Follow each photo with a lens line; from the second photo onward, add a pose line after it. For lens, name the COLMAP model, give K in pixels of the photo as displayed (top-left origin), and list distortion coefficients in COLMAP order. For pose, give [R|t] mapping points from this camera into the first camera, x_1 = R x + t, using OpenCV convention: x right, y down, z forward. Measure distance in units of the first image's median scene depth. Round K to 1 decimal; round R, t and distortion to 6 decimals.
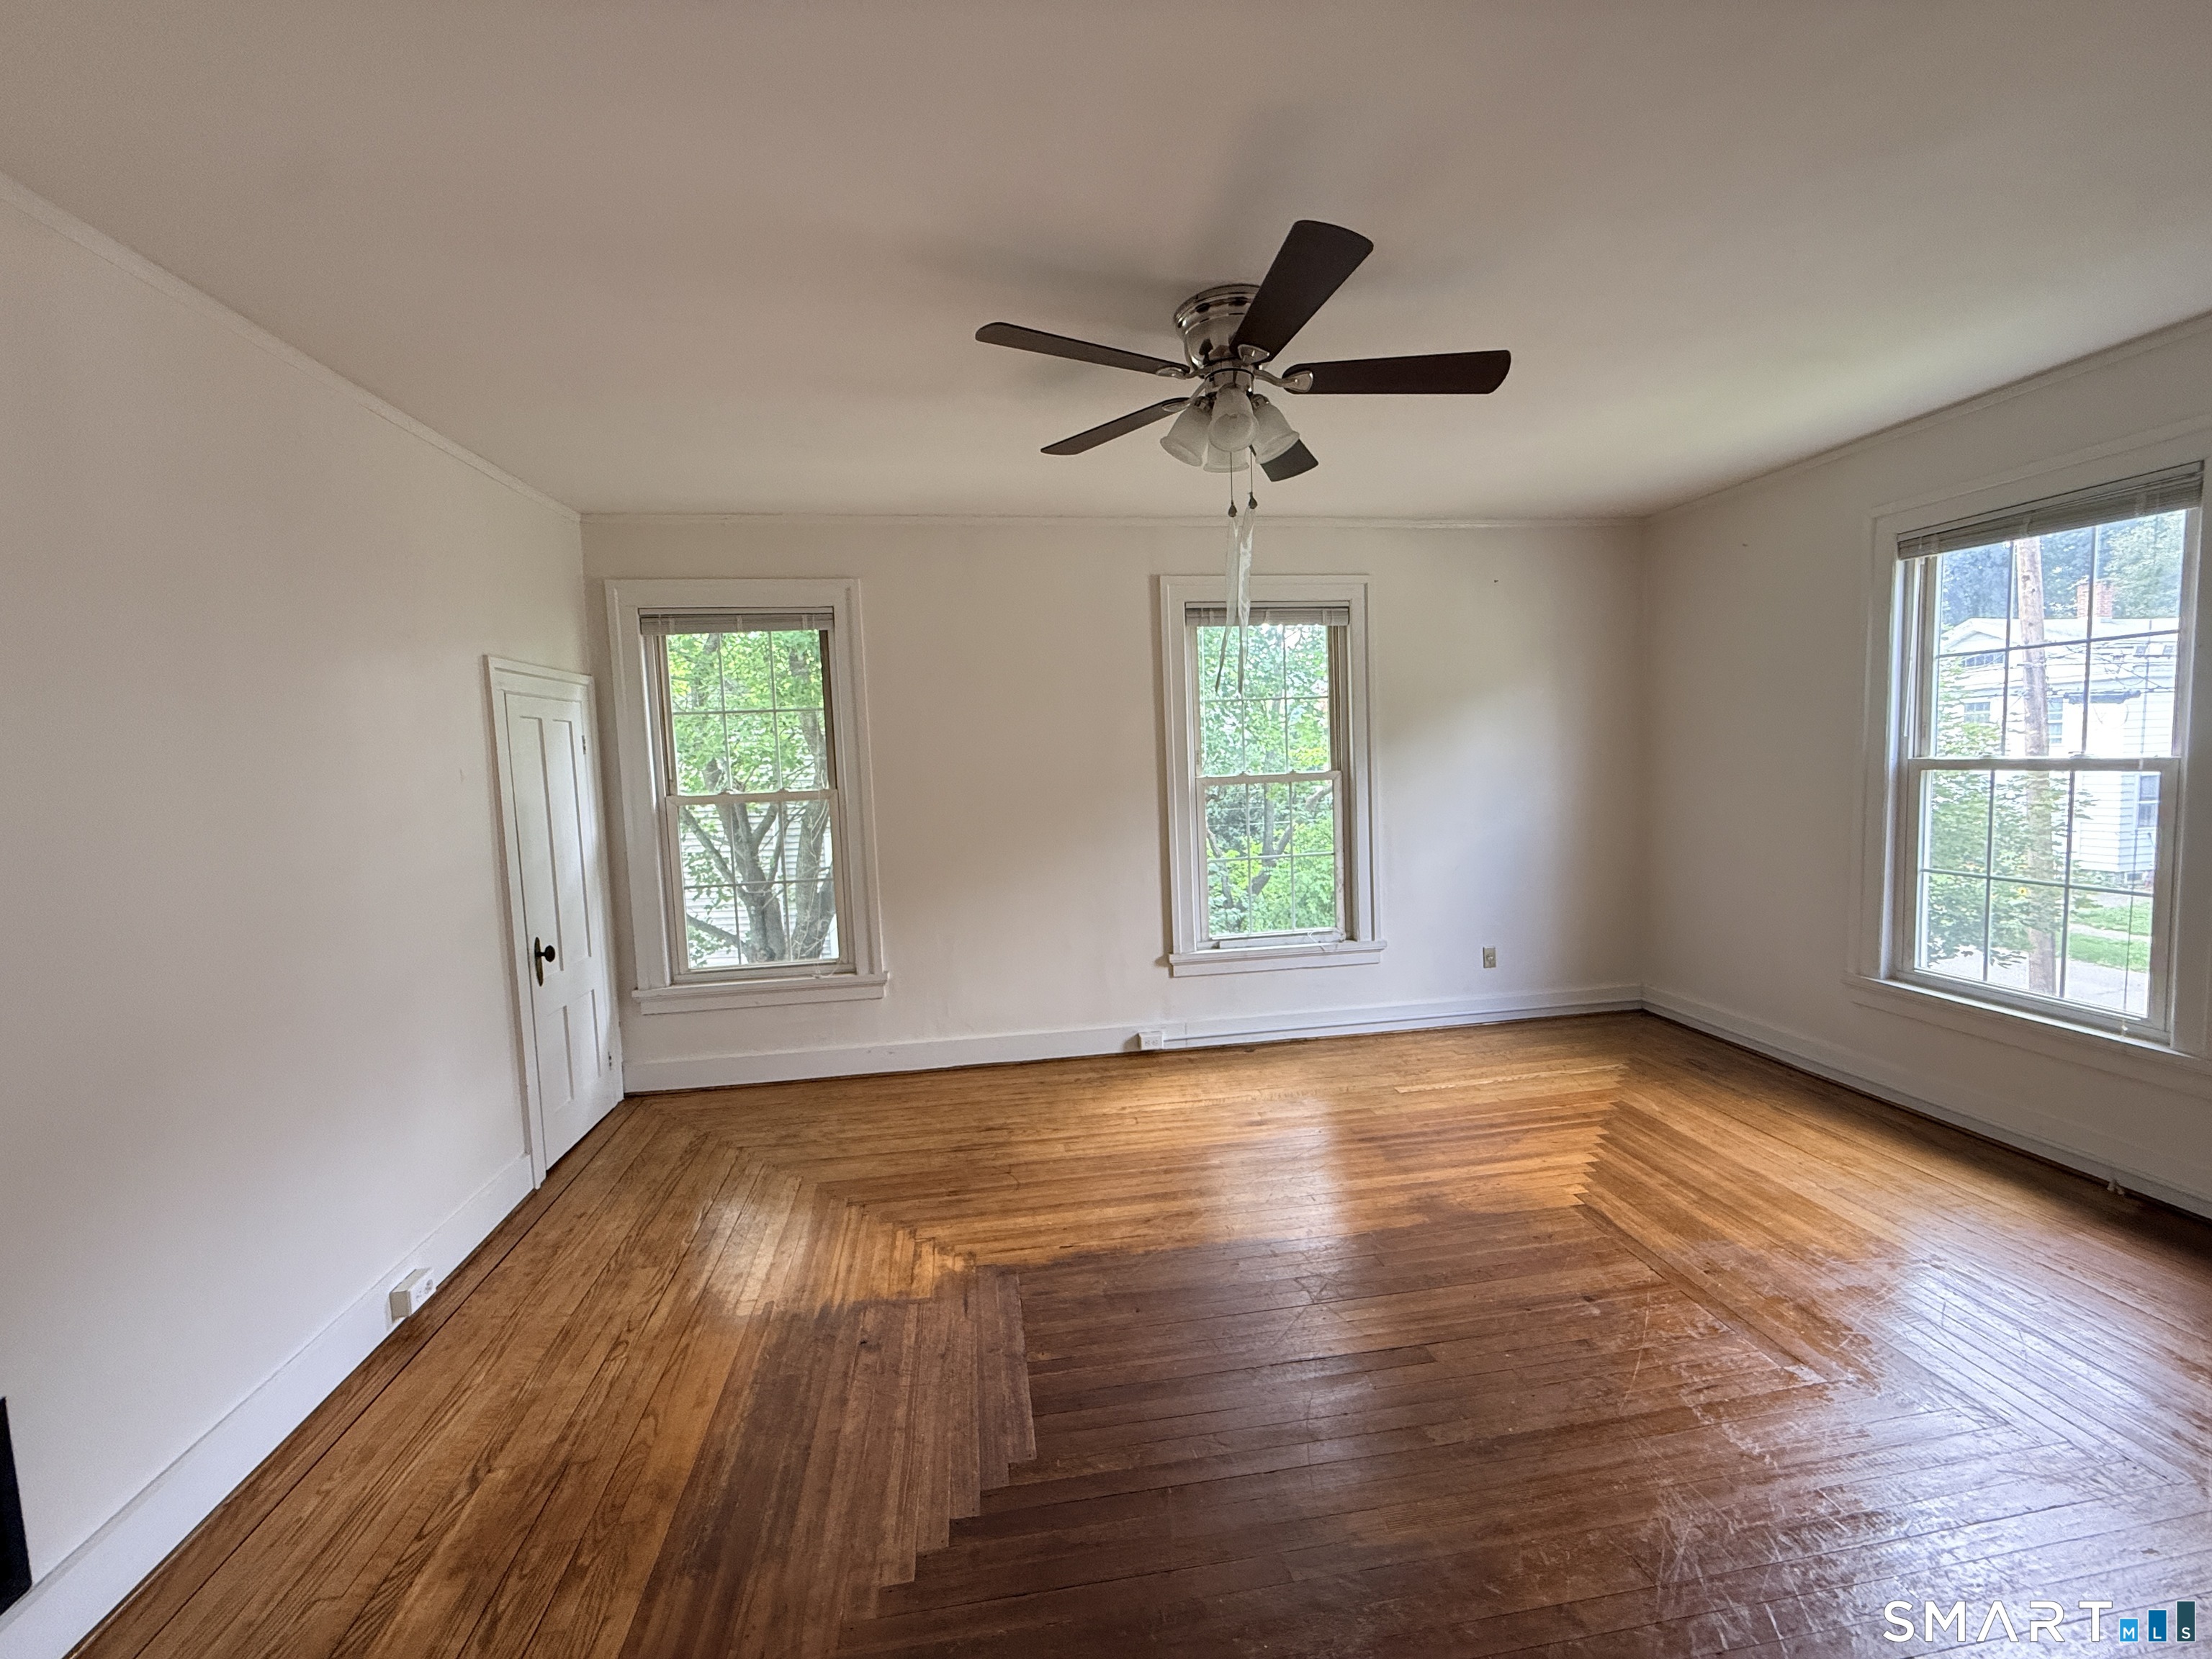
lens RADIAL K [[883.4, 0, 1098.4], [0, 883.4, 827.5], [0, 0, 1]] dist [-0.003594, 0.002306]
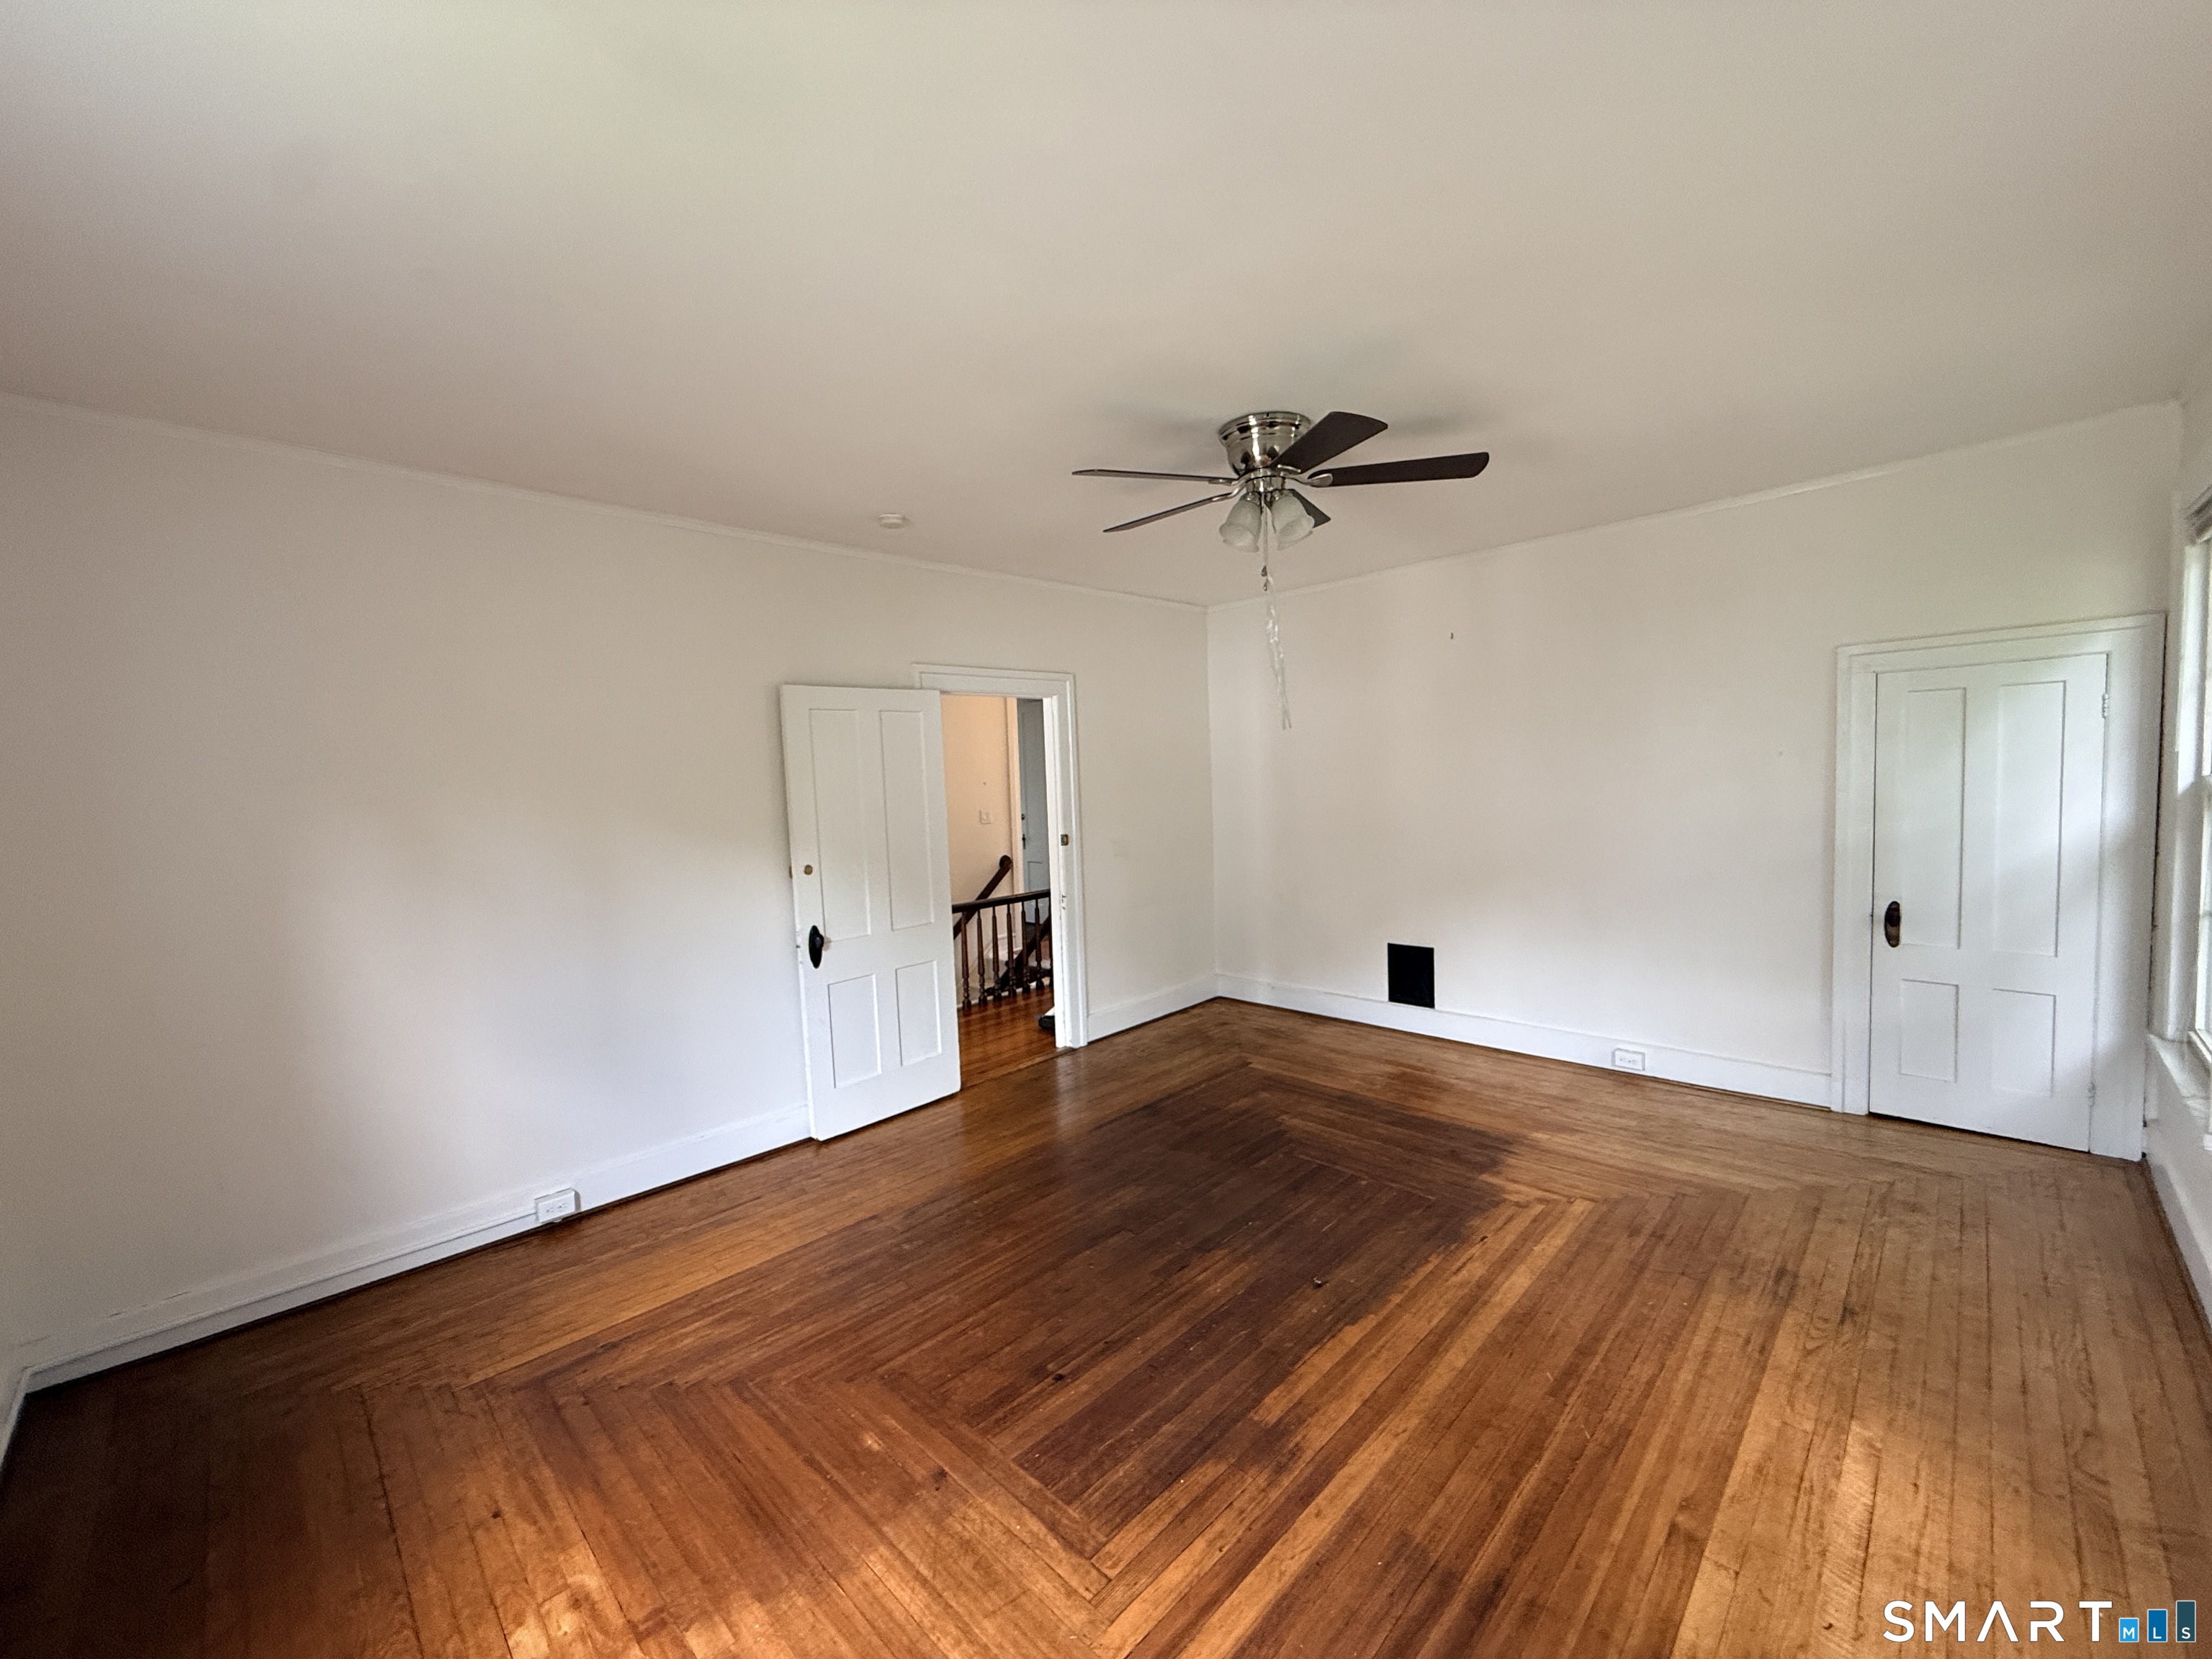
lens RADIAL K [[883.4, 0, 1098.4], [0, 883.4, 827.5], [0, 0, 1]] dist [-0.003594, 0.002306]
pose [[-0.796777, 0.107664, -0.594605, 0.644690], [0.022696, 0.988637, 0.148598, -0.123238], [0.603847, 0.104904, -0.790167, 1.079162]]
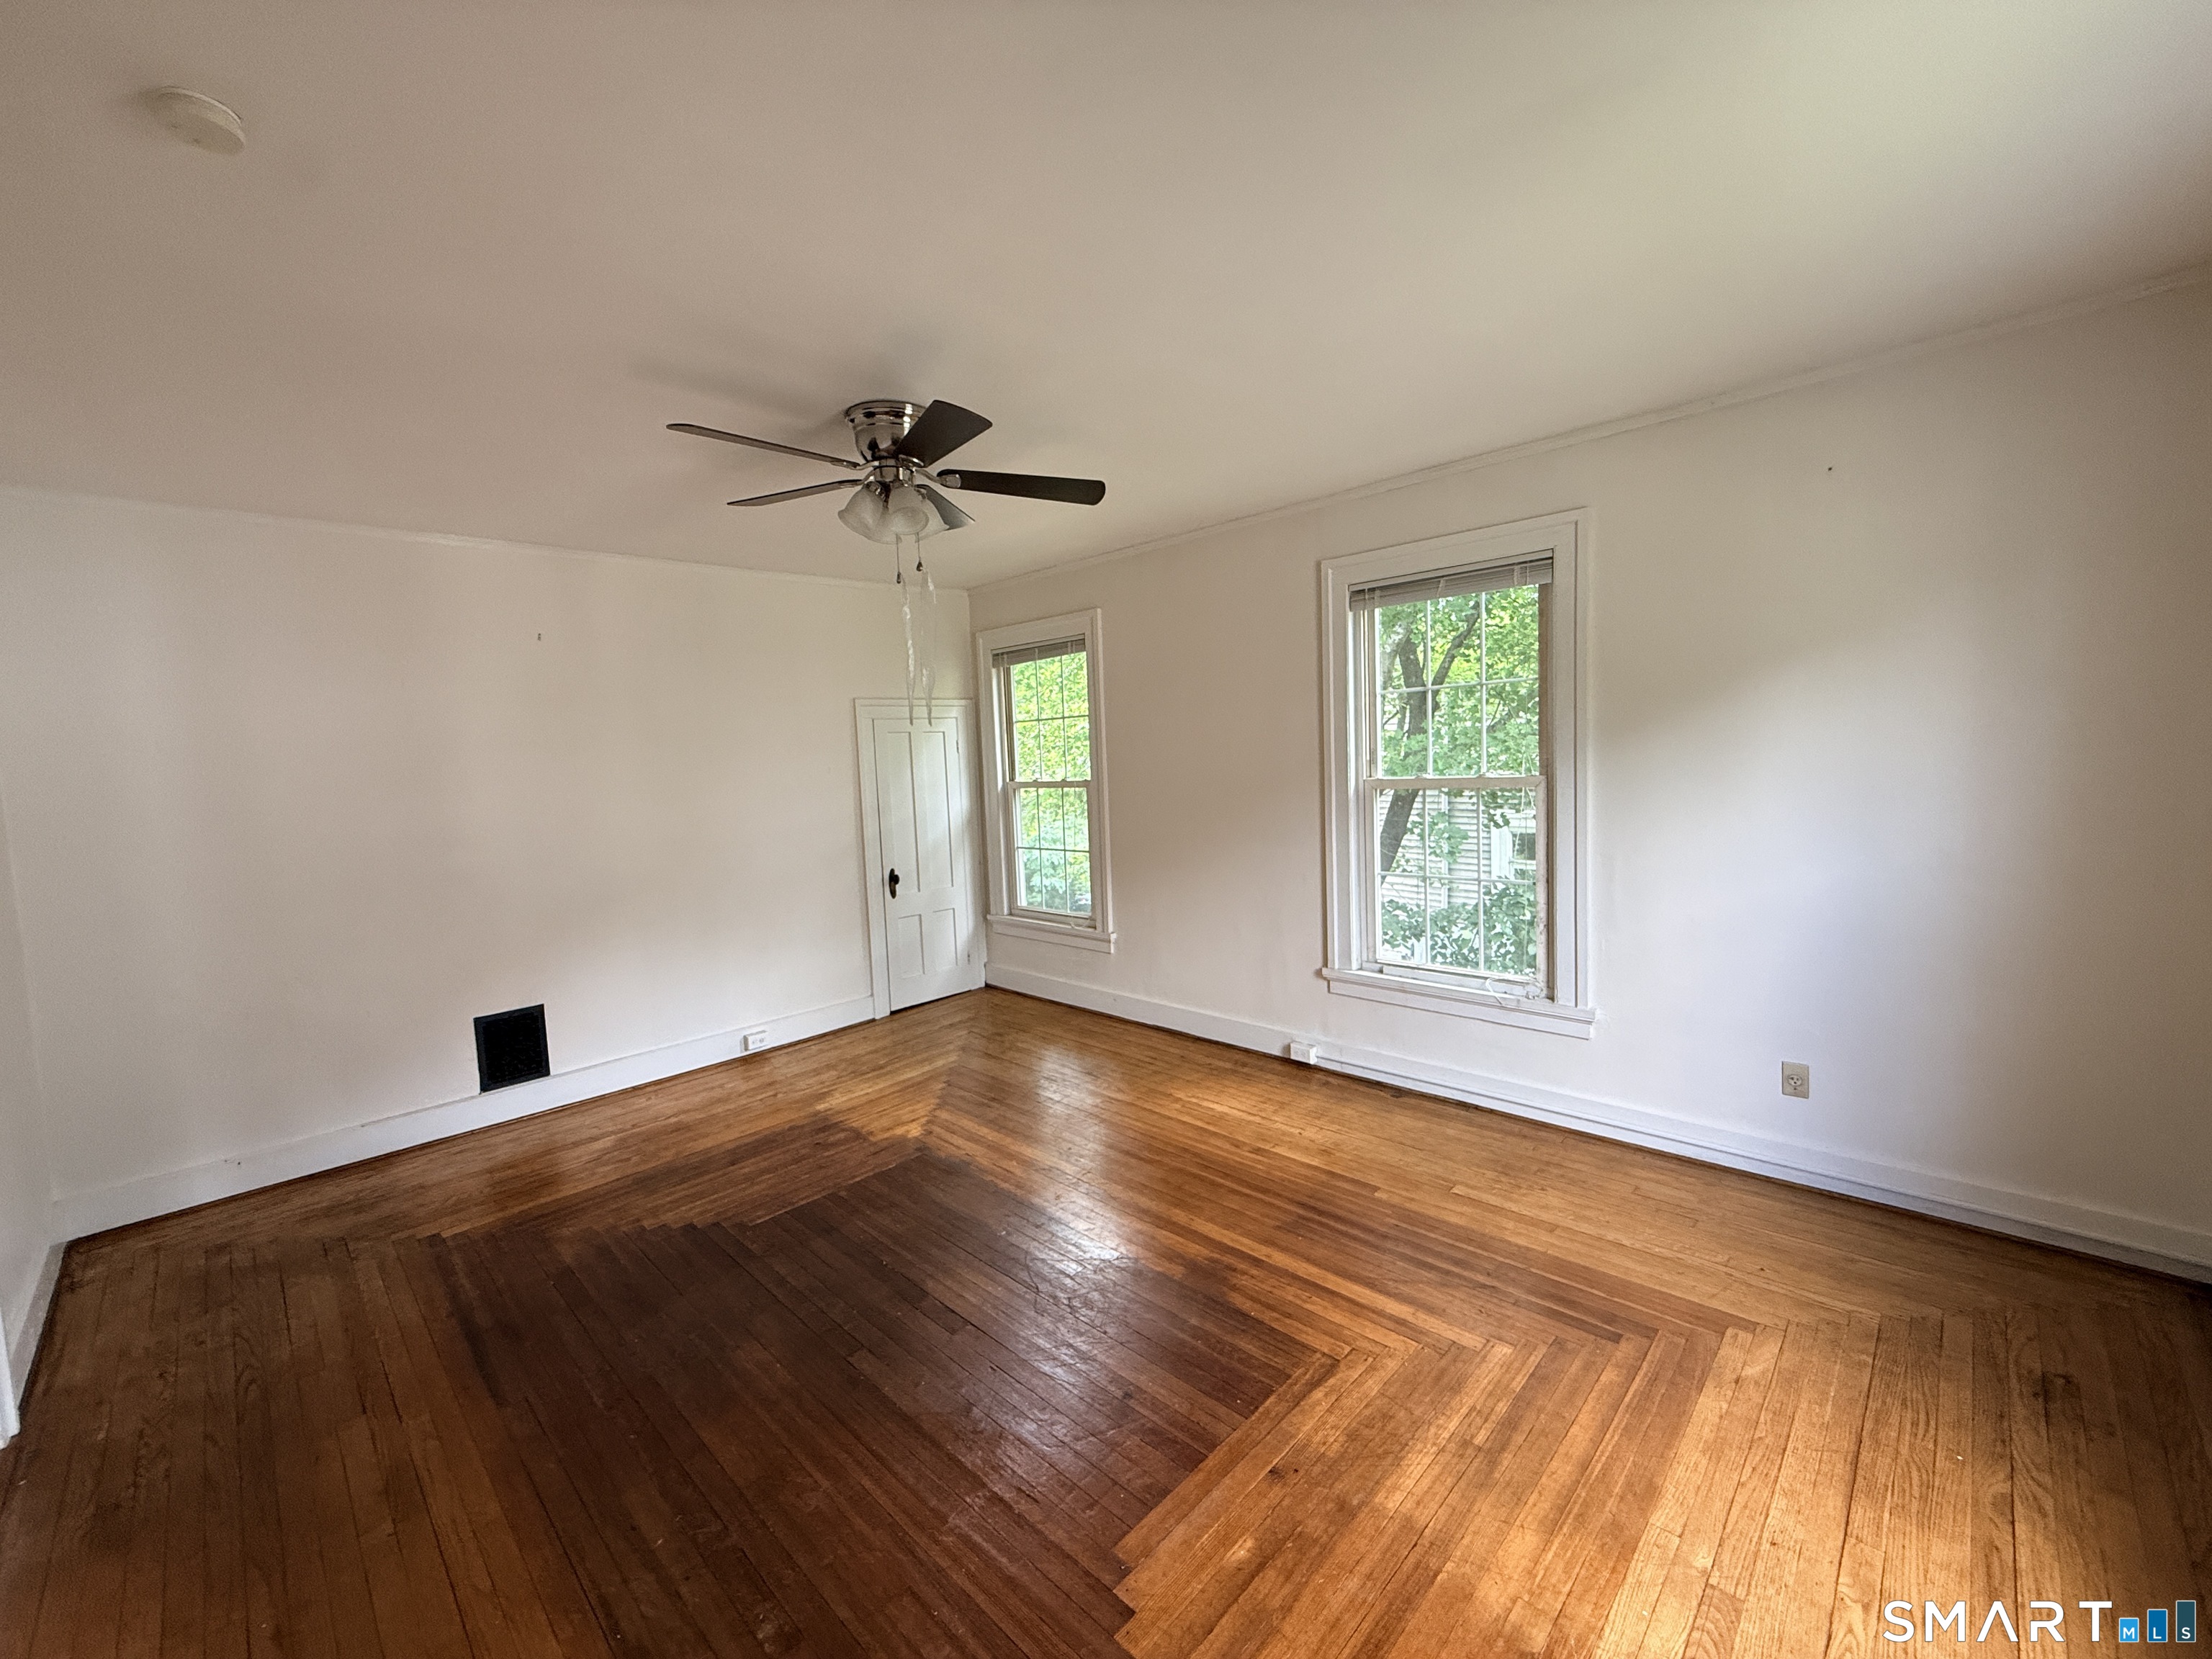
lens RADIAL K [[883.4, 0, 1098.4], [0, 883.4, 827.5], [0, 0, 1]] dist [-0.003594, 0.002306]
pose [[0.604379, 0.077050, -0.792963, 0.756338], [-0.043378, 0.997019, 0.063816, -0.061243], [0.795515, -0.004172, 0.605919, 0.273520]]
